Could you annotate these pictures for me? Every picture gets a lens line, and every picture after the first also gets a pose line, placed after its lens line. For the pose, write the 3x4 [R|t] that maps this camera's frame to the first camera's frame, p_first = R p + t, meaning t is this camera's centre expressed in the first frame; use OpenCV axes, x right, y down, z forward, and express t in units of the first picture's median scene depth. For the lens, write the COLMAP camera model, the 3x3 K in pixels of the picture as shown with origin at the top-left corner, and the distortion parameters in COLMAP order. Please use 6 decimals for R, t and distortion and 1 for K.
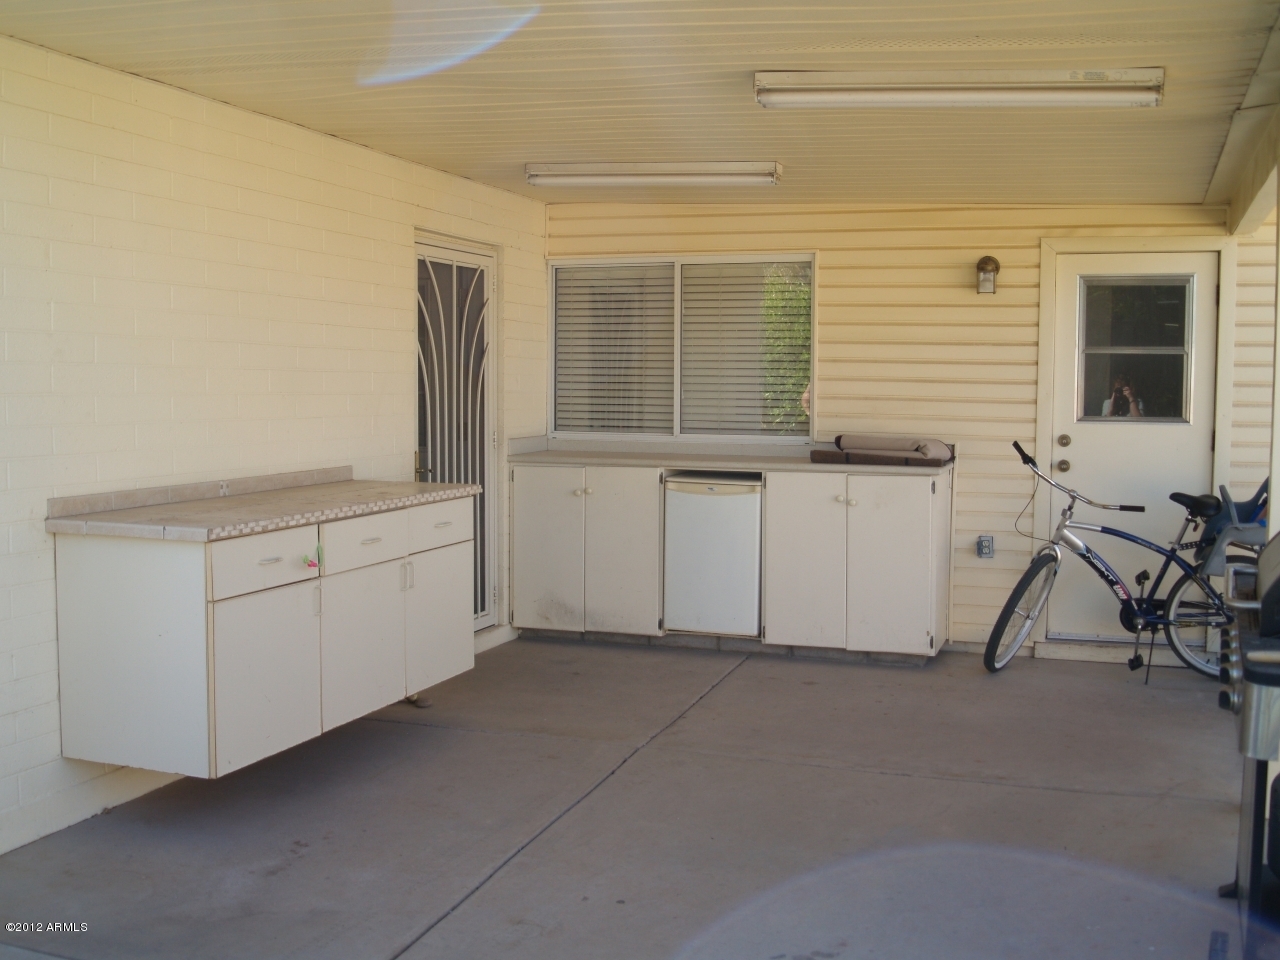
lens RADIAL K [[1375.9, 0, 640.0], [0, 1375.9, 480.0], [0, 0, 1]] dist [-0.109593, 0.038935]
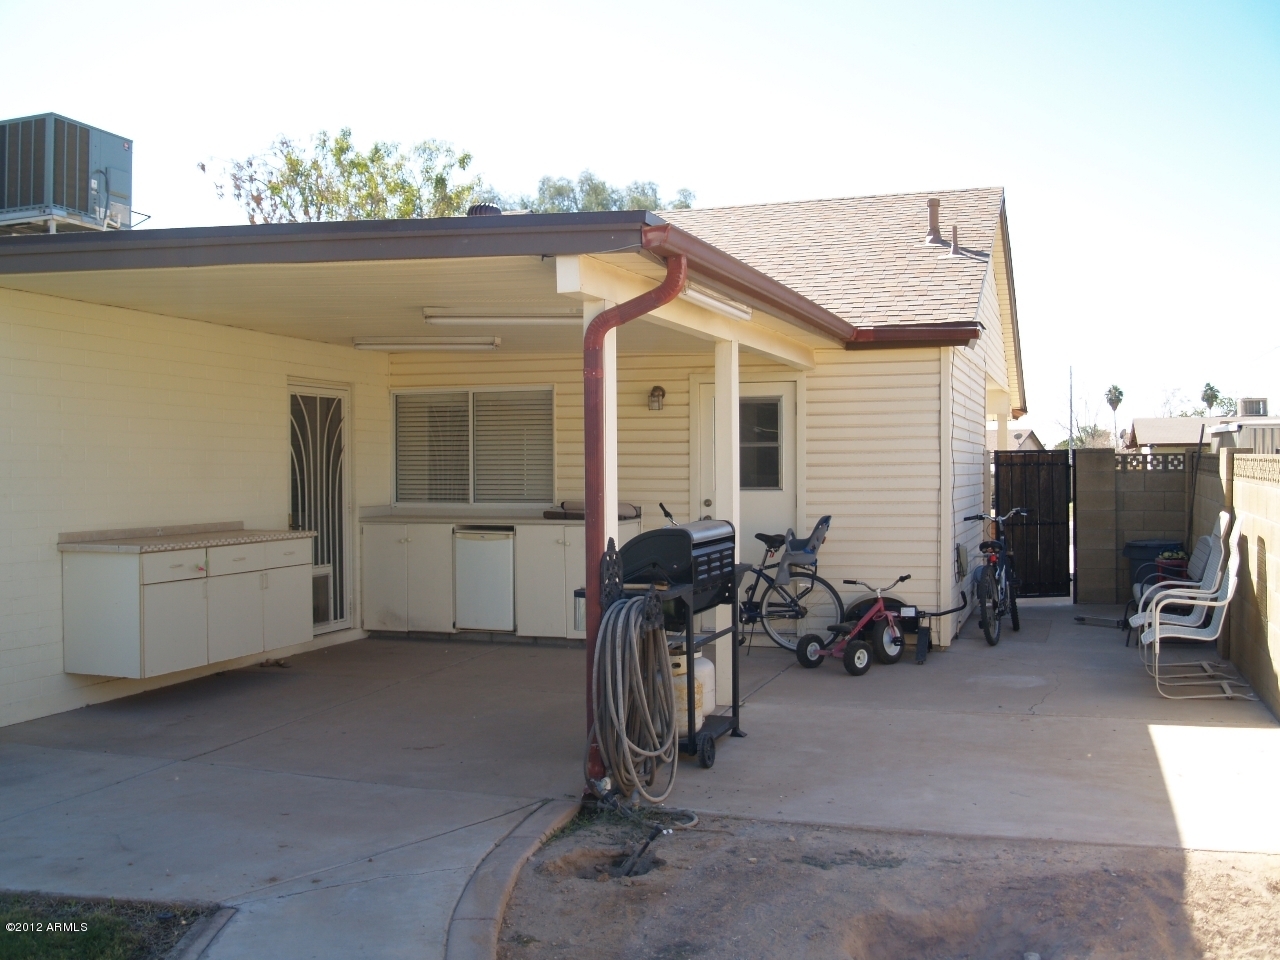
lens RADIAL K [[1308.4, 0, 640.0], [0, 1308.4, 480.0], [0, 0, 1]] dist [-0.098335, 0.004003]
pose [[0.999930, -0.011267, 0.003658, 0.229099], [0.011477, 0.997910, -0.063586, 0.039117], [-0.002934, 0.063624, 0.997970, -0.495869]]
